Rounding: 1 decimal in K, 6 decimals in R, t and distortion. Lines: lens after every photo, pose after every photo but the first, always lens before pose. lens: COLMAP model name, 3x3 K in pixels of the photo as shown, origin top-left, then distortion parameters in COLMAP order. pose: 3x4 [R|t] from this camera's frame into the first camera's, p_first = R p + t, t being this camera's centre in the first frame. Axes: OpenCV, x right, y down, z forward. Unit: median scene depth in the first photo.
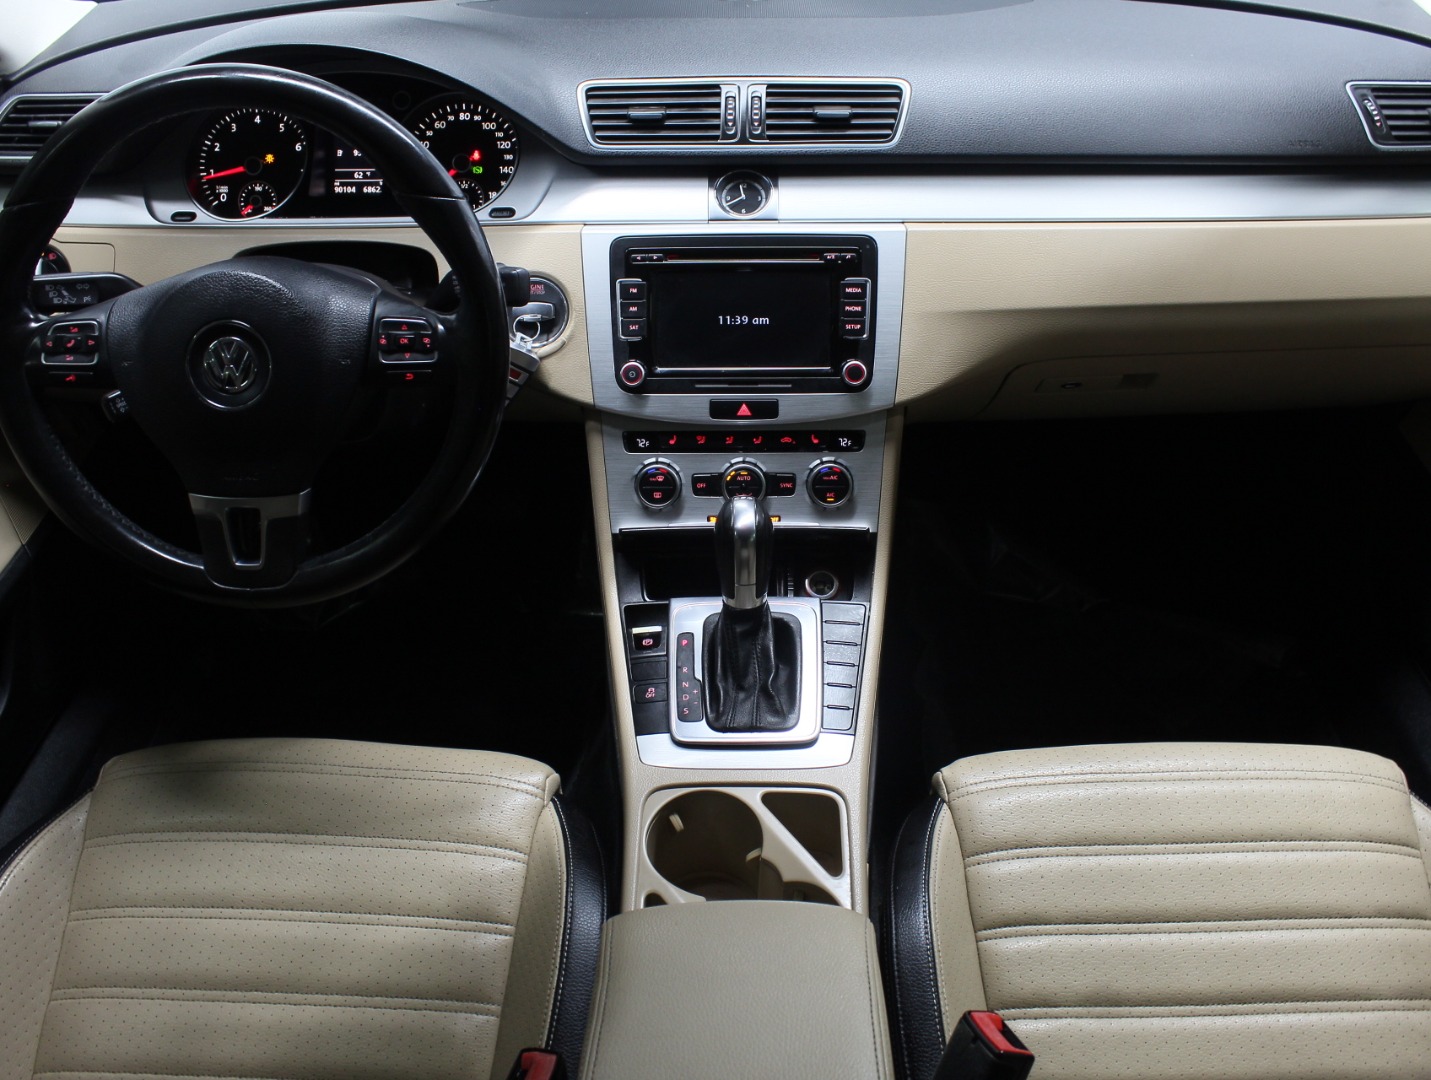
lens RADIAL K [[1349.4, 0, 724.0], [0, 1349.4, 528.6], [0, 0, 1]] dist [-0.191088, 0.185724]
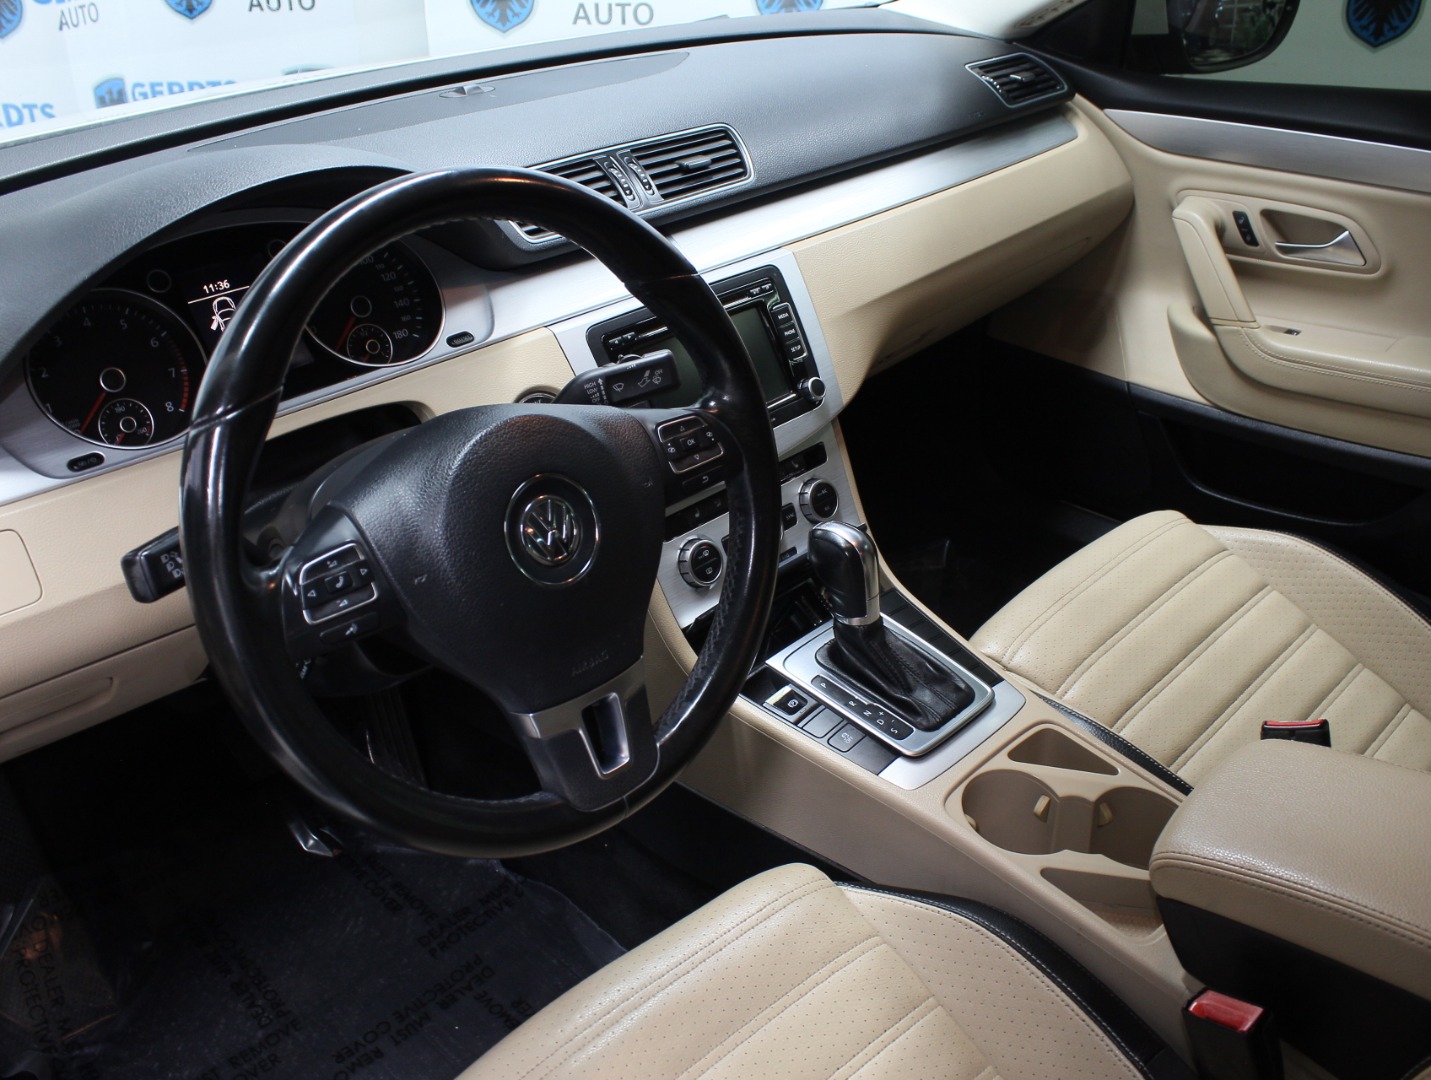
lens RADIAL K [[1349.4, 0, 724.0], [0, 1349.4, 528.6], [0, 0, 1]] dist [-0.191088, 0.185724]
pose [[0.689254, -0.350801, 0.633930, -0.652361], [0.415493, 0.908176, 0.050809, -0.098423], [-0.593544, 0.228373, 0.771719, 0.252180]]
